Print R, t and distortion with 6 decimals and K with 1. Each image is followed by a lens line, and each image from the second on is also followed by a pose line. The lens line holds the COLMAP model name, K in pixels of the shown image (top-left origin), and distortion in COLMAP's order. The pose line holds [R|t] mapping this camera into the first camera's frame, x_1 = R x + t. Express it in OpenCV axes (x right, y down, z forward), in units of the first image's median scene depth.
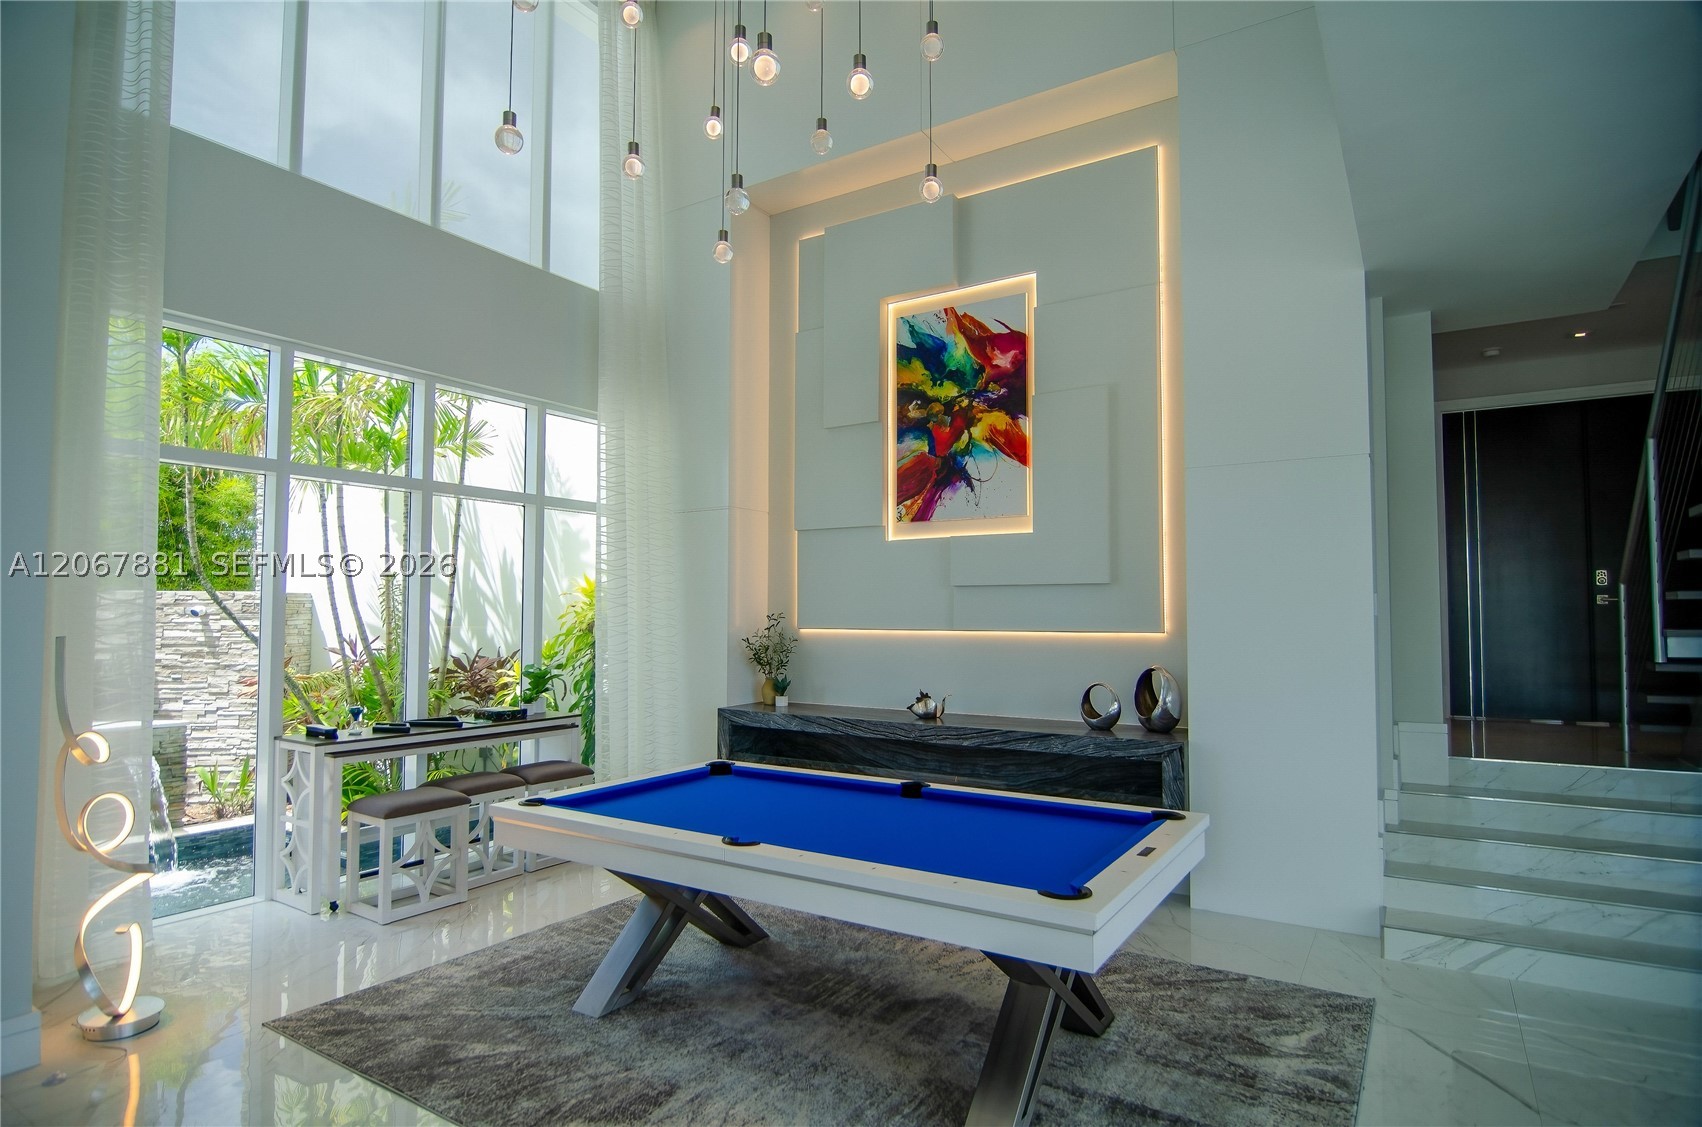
lens RADIAL K [[936.2, 0, 870.6], [0, 936.2, 564.2], [0, 0, 1]] dist [-0.009335, -0.011436]
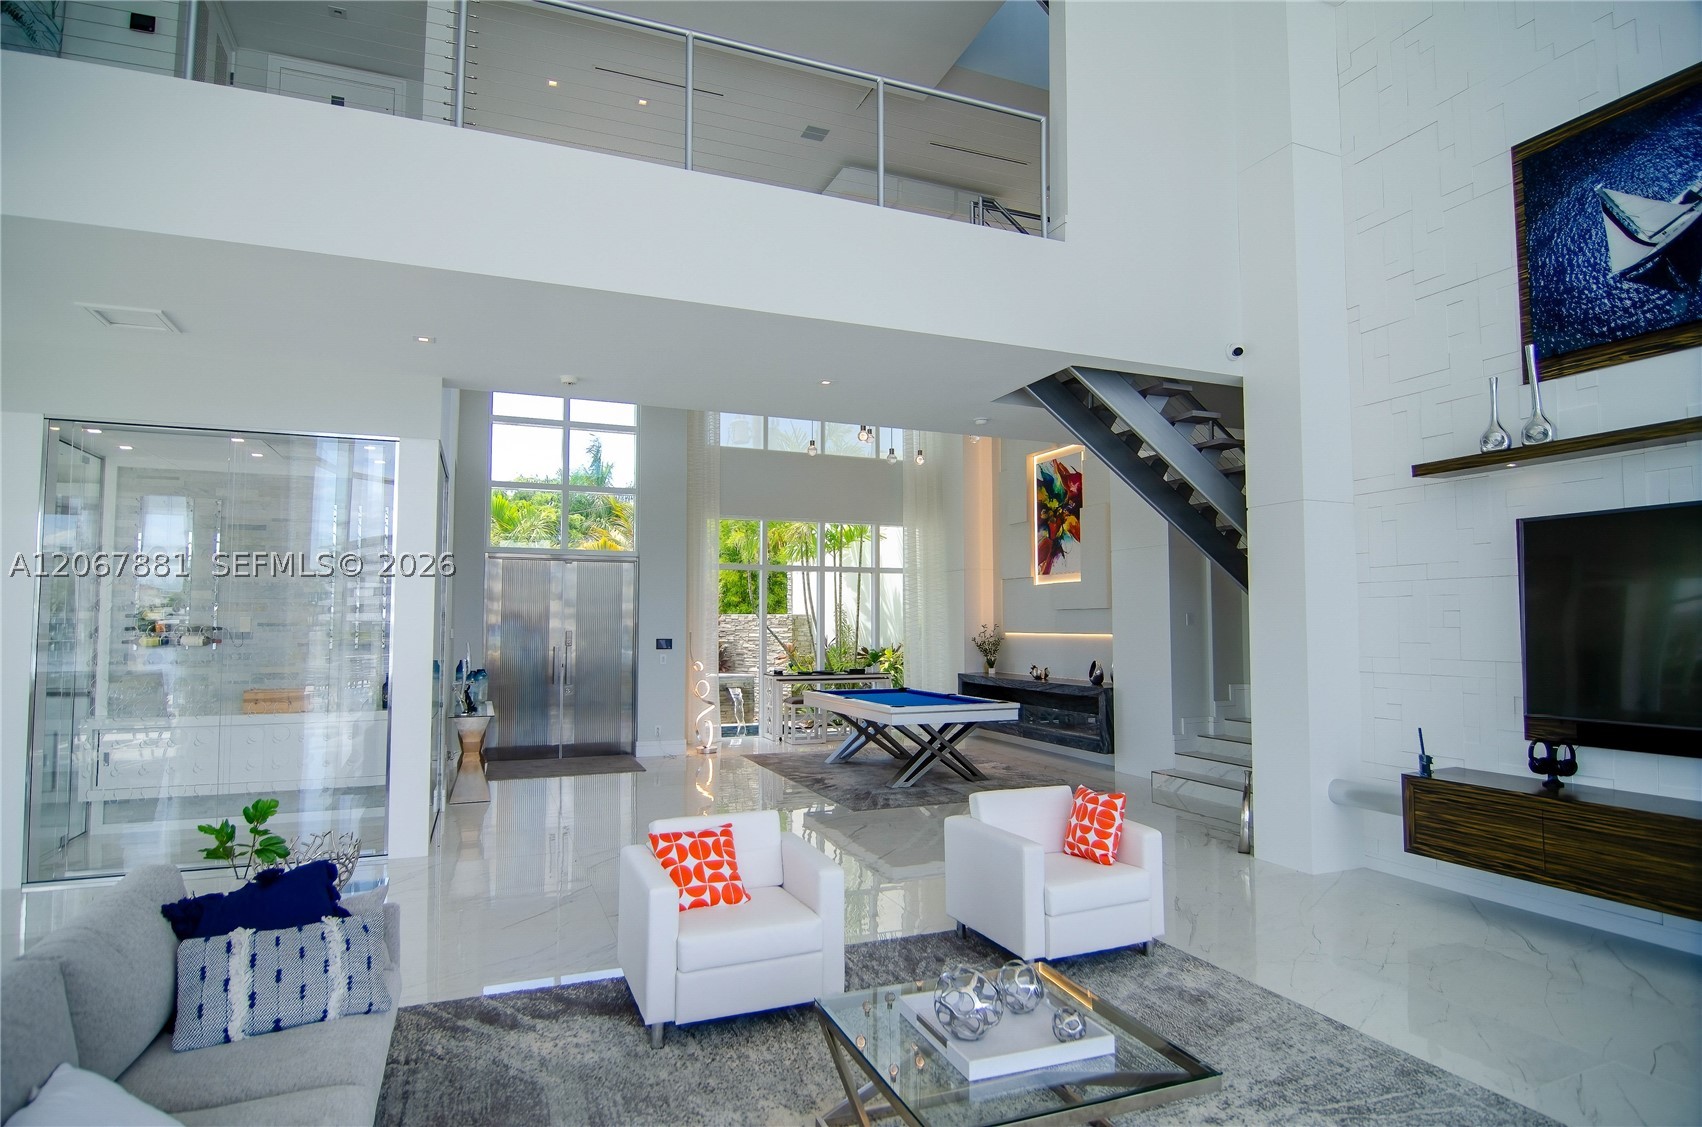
lens RADIAL K [[936.2, 0, 843.3], [0, 936.2, 563.7], [0, 0, 1]] dist [-0.009335, -0.011436]
pose [[0.816565, -0.041810, -0.575737, 0.804844], [0.029421, 0.999092, -0.030827, -0.021953], [0.576503, 0.008234, 0.817054, -0.760876]]
